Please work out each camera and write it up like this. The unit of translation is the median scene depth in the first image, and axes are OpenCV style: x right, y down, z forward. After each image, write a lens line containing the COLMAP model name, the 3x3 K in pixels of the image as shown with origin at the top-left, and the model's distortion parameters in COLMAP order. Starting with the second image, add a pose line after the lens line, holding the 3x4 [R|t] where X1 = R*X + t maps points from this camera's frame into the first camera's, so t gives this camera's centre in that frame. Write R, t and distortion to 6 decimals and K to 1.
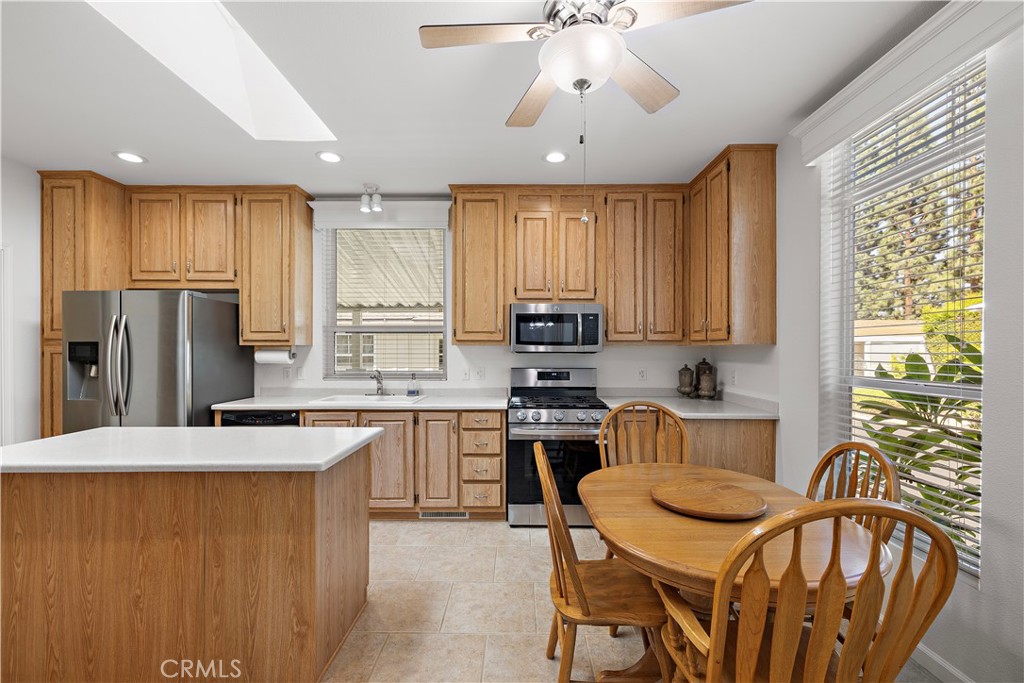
lens RADIAL K [[437.0, 0, 515.4], [0, 437.0, 351.3], [0, 0, 1]] dist [-0.001894, -0.000238]
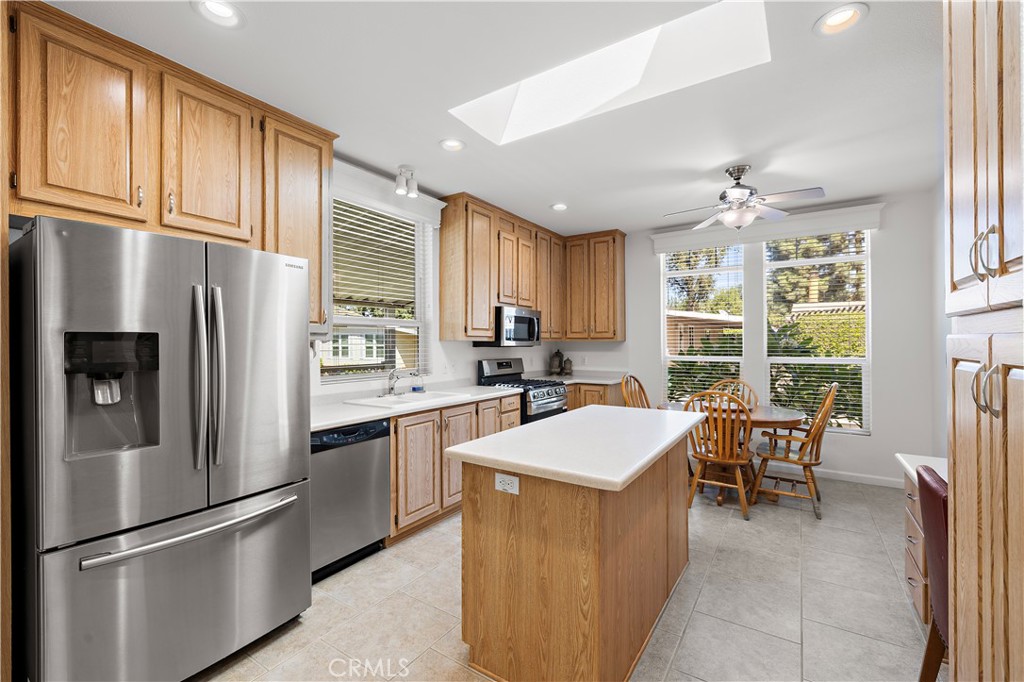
lens RADIAL K [[434.5, 0, 512.0], [0, 434.5, 341.0], [0, 0, 1]] dist [0.000472, -0.000090]
pose [[0.547039, 0.001231, 0.837106, -0.985535], [0.005794, 0.999969, -0.005257, -0.006321], [-0.837087, 0.007726, 0.547015, 0.315635]]
